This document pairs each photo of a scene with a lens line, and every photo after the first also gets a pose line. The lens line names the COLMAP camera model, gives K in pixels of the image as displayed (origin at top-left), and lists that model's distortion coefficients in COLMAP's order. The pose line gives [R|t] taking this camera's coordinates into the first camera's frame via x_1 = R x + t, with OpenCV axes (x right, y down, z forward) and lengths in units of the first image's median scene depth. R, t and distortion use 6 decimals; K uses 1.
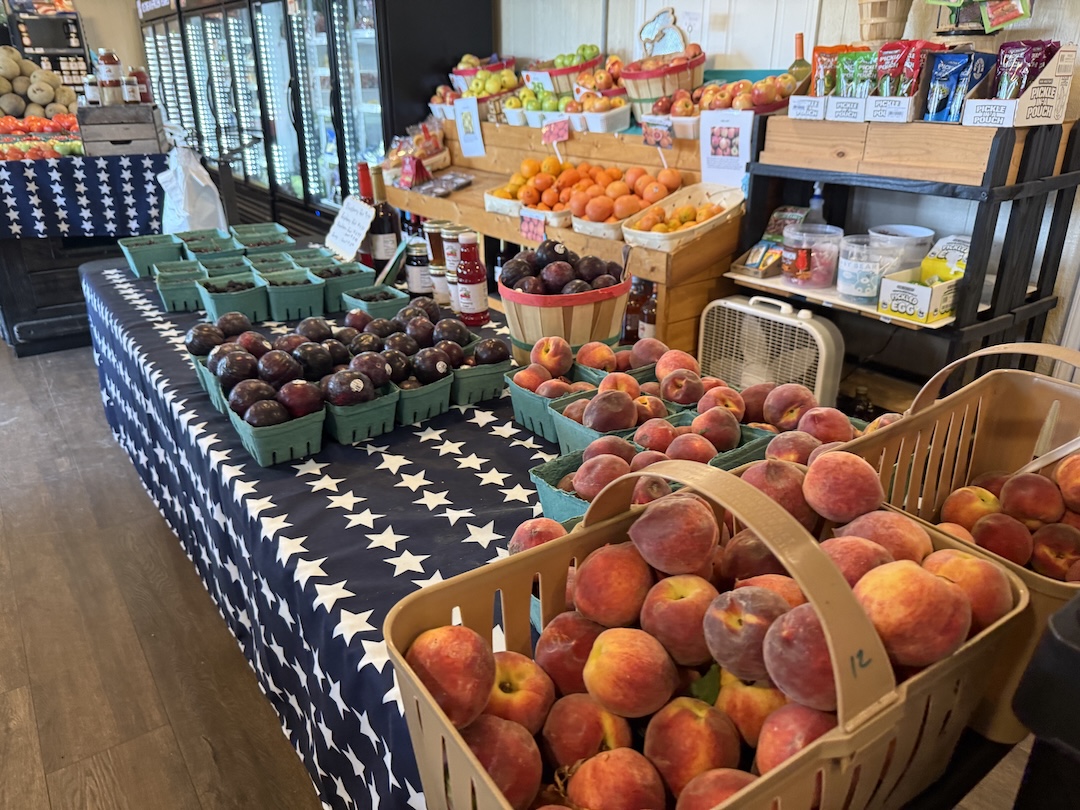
lens RADIAL K [[752.0, 0, 540.0], [0, 752.0, 405.0], [0, 0, 1]] dist [0.059242, -0.069678]
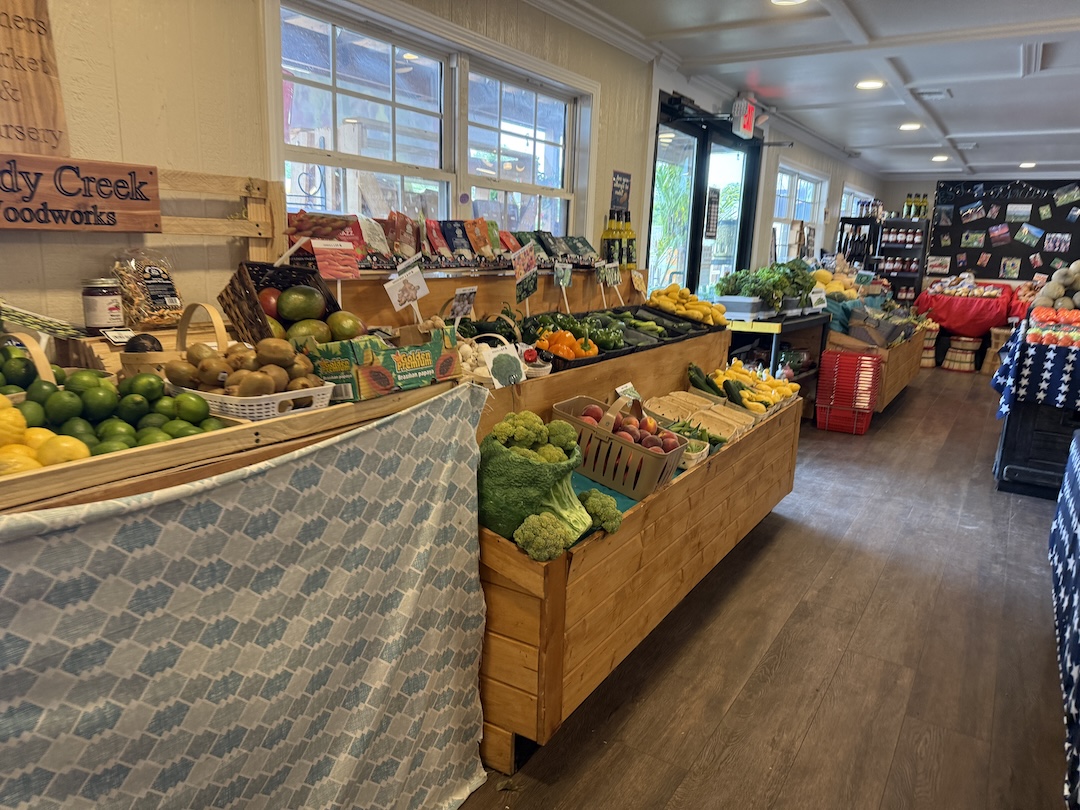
lens RADIAL K [[752.0, 0, 540.0], [0, 752.0, 405.0], [0, 0, 1]] dist [0.059242, -0.069678]
pose [[0.366229, 0.214518, -0.905460, 0.260526], [-0.409138, 0.911082, 0.050367, 0.099793], [0.835753, 0.352012, 0.421432, -0.376987]]
